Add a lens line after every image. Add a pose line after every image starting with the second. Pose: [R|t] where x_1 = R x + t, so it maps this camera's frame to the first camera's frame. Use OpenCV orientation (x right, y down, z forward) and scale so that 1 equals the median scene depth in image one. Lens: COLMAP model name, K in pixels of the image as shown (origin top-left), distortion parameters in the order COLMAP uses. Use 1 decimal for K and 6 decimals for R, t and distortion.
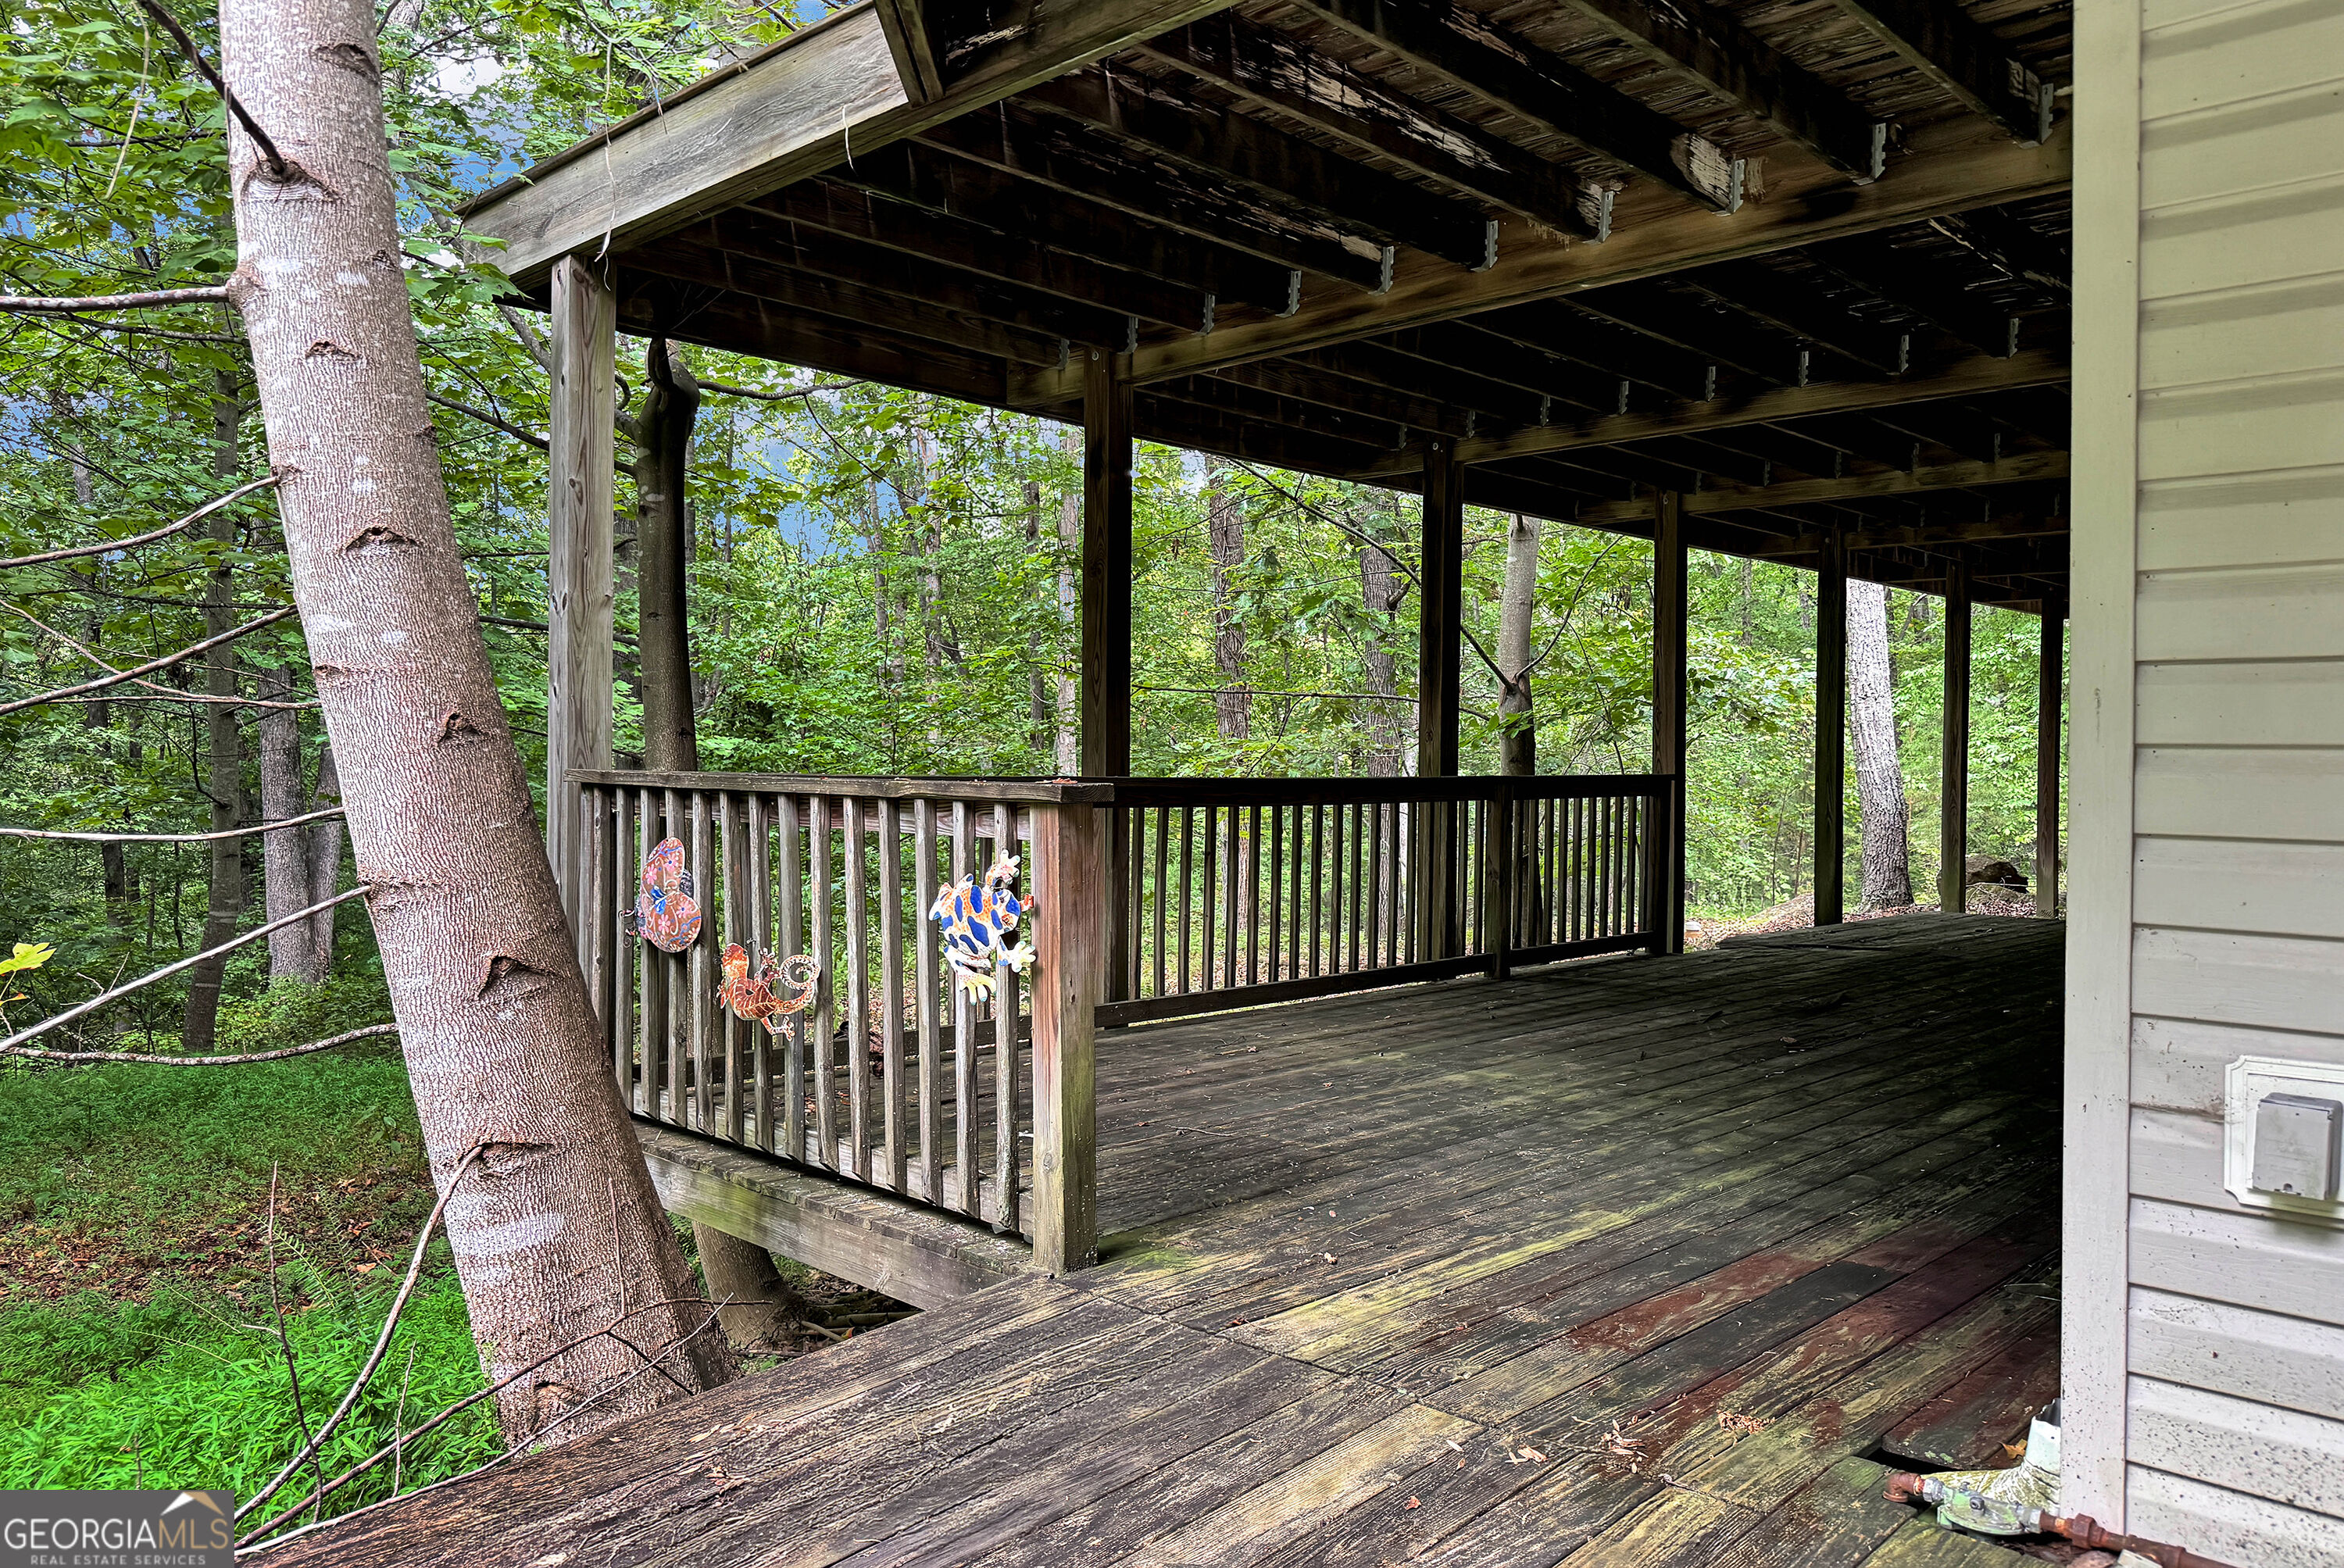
lens RADIAL K [[1677.4, 0, 1152.0], [0, 1677.4, 798.2], [0, 0, 1]] dist [0.189322, -0.408407]
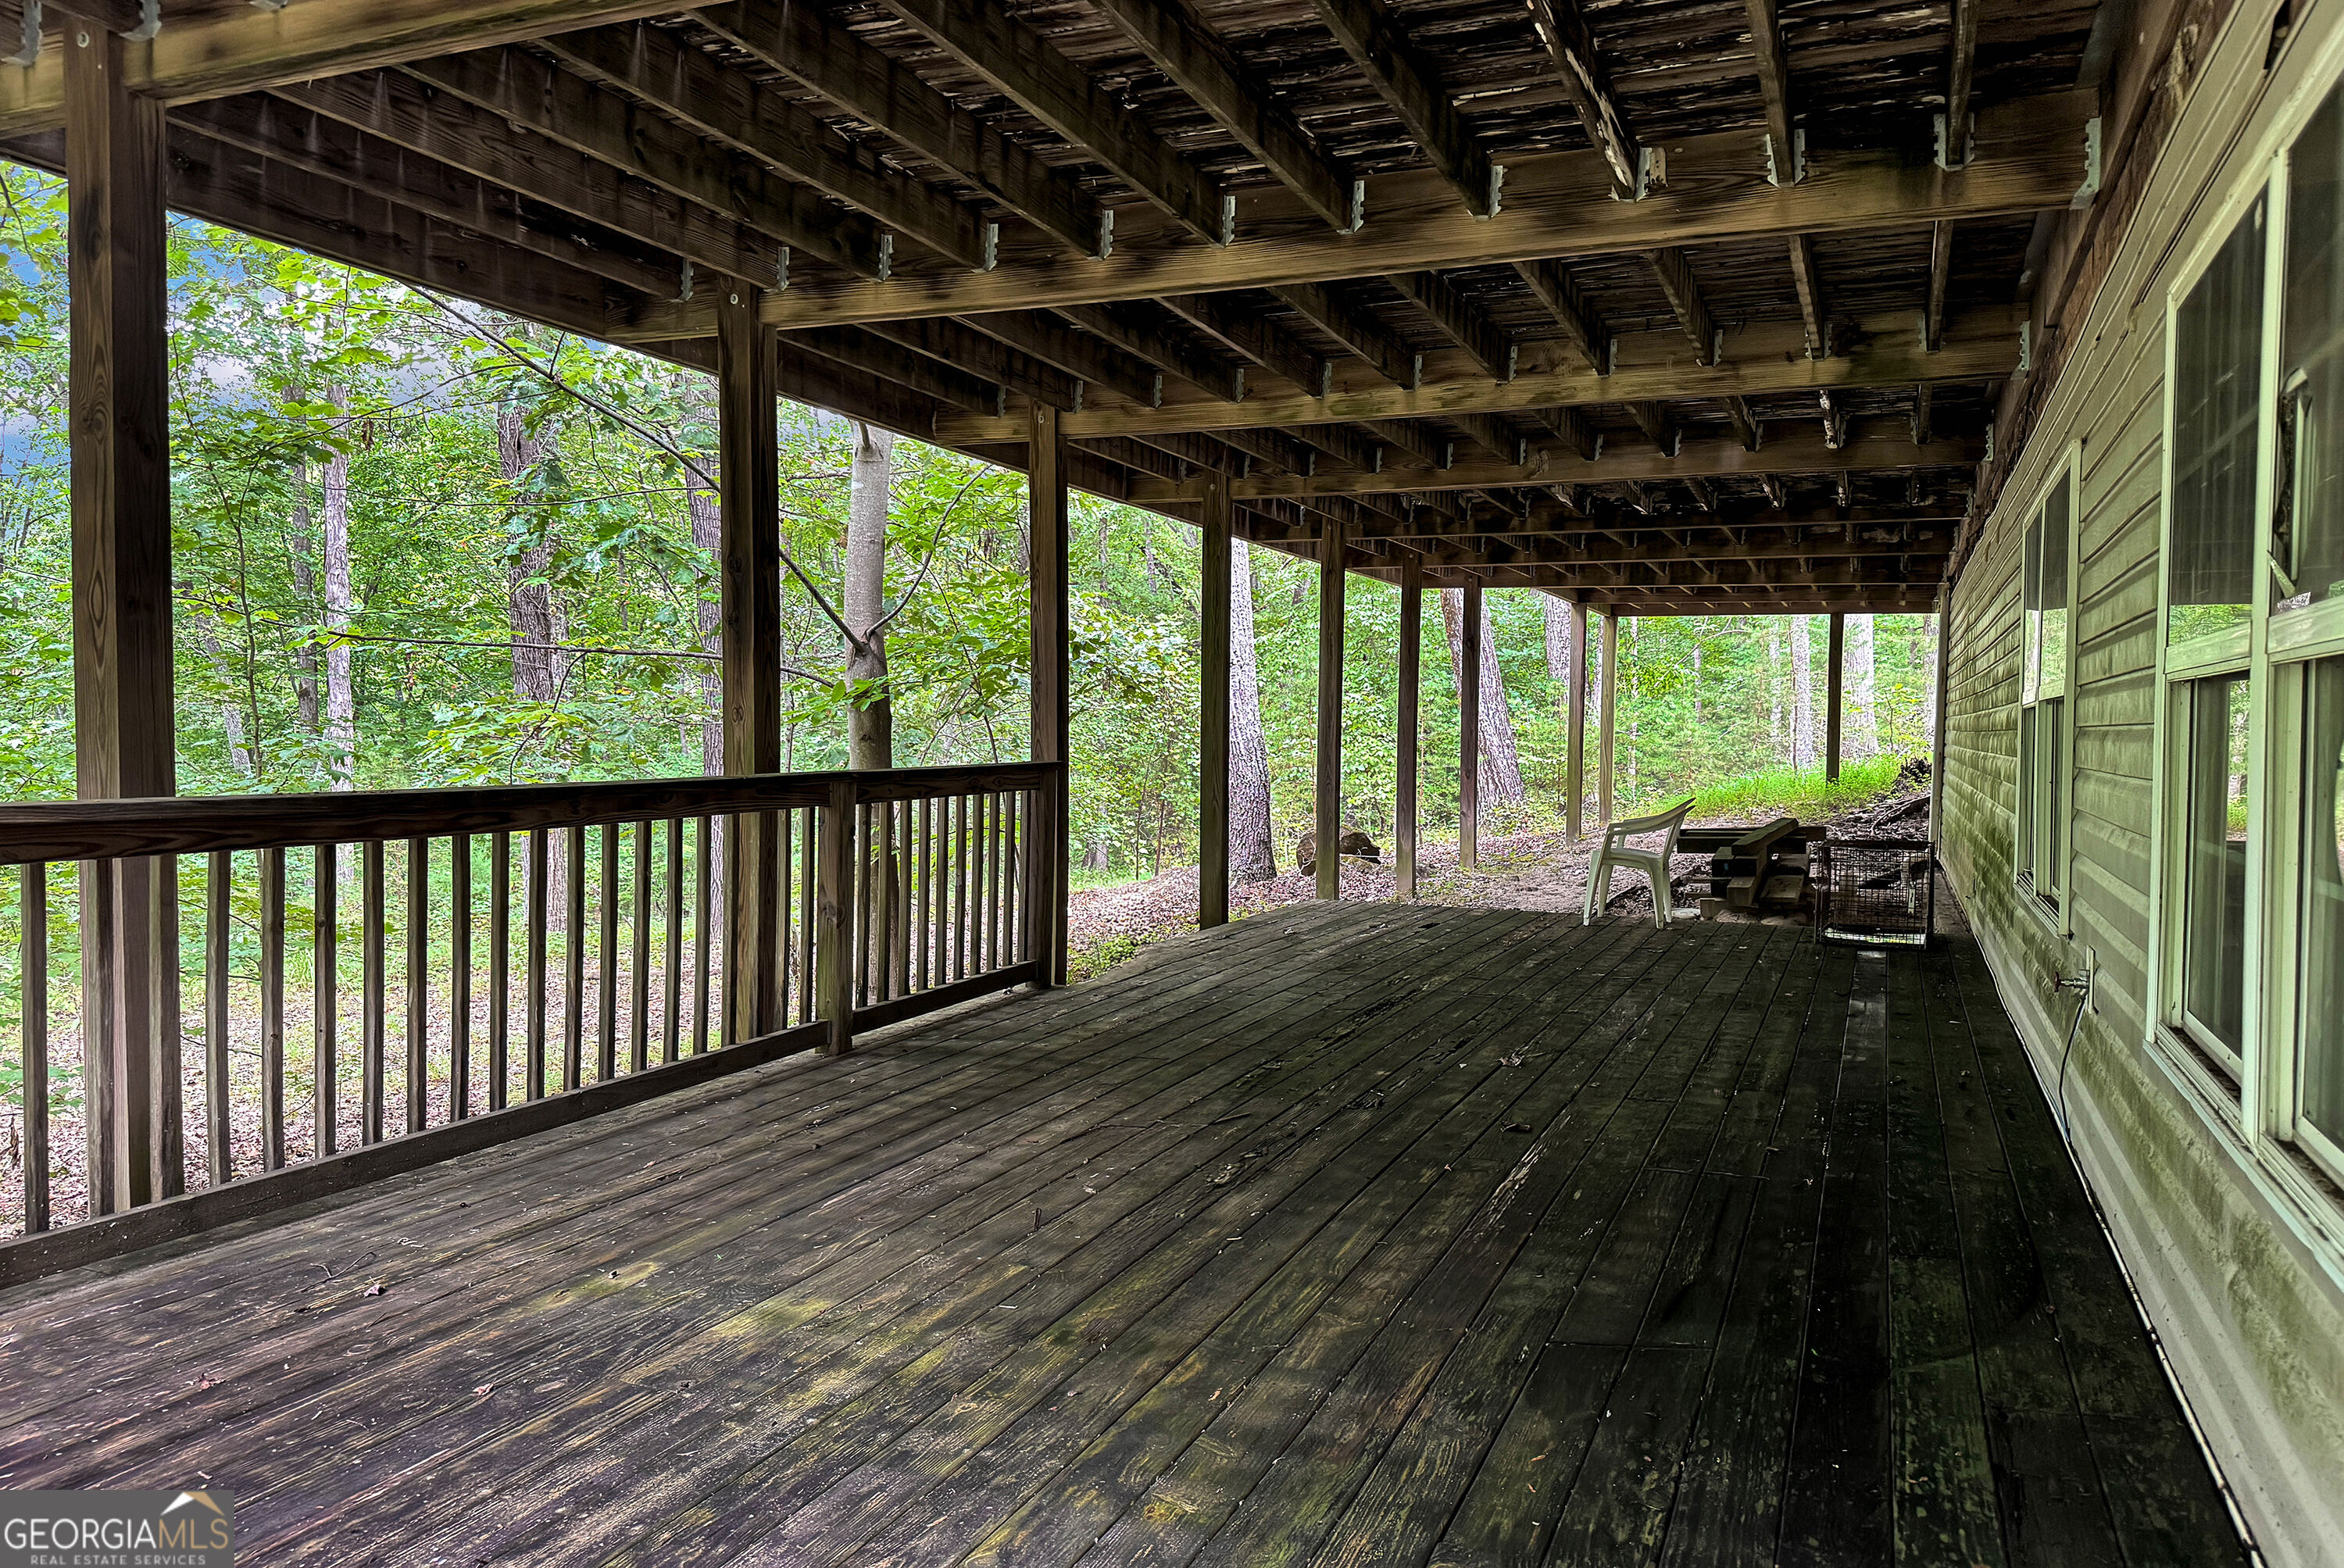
lens RADIAL K [[1677.4, 0, 1152.0], [0, 1677.4, 798.2], [0, 0, 1]] dist [0.189322, -0.408407]
pose [[0.932730, -0.015735, 0.360232, 0.064339], [0.006692, 0.999631, 0.026335, -0.017421], [-0.360513, -0.022153, 0.932491, 0.251805]]
